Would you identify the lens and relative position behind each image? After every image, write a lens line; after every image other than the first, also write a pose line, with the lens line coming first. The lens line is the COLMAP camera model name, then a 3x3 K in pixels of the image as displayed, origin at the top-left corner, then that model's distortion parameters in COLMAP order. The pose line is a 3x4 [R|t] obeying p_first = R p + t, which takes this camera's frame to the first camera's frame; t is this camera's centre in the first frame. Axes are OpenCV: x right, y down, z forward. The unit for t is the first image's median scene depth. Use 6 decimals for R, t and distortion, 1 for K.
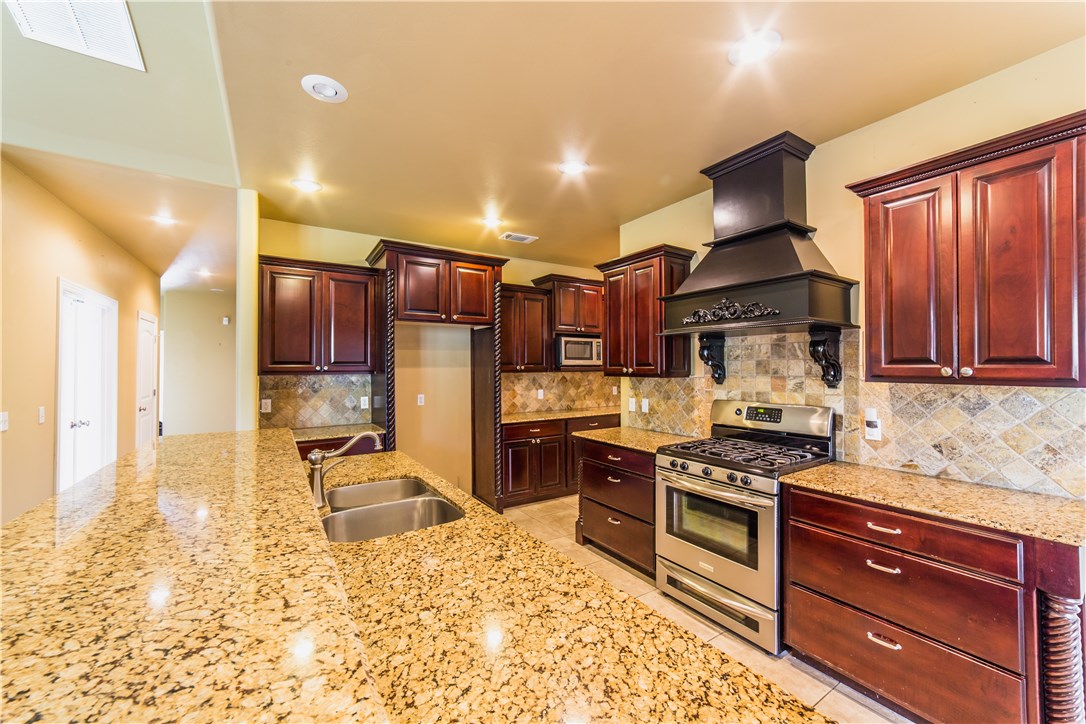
lens RADIAL K [[421.3, 0, 539.5], [0, 421.3, 360.9], [0, 0, 1]] dist [-0.002591, 0.000102]
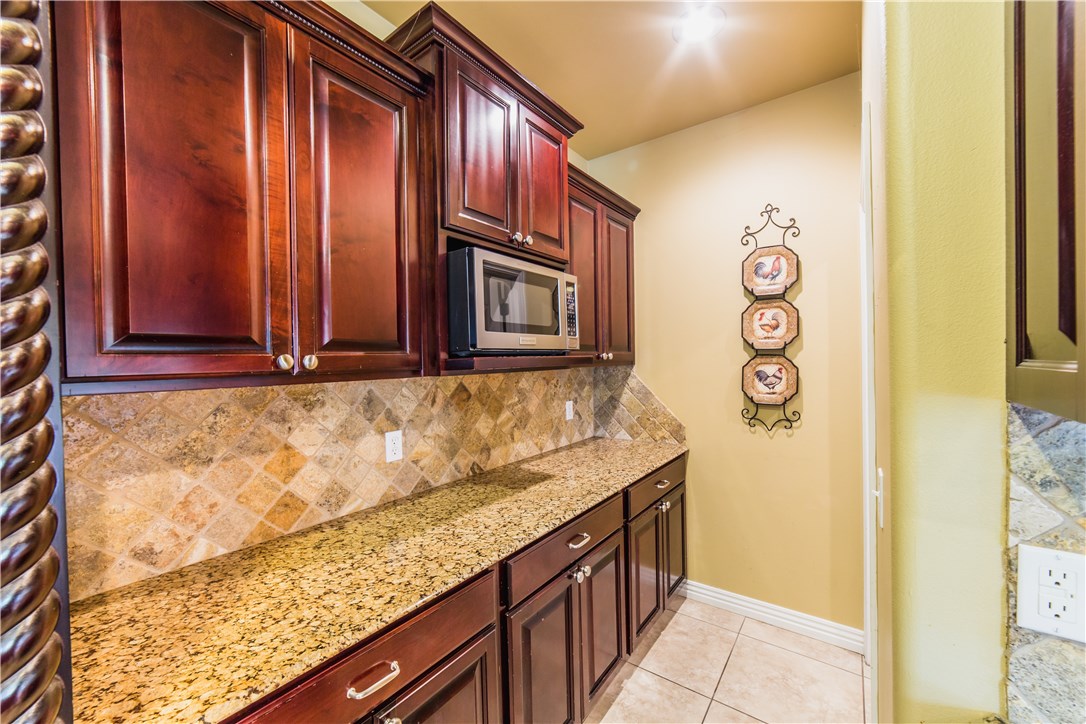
lens RADIAL K [[421.3, 0, 539.5], [0, 421.3, 360.9], [0, 0, 1]] dist [-0.002591, 0.000102]
pose [[0.935495, -0.018061, 0.352877, -0.005373], [0.012884, 0.999772, 0.017015, 0.012431], [-0.353104, -0.011371, 0.935515, 0.690555]]
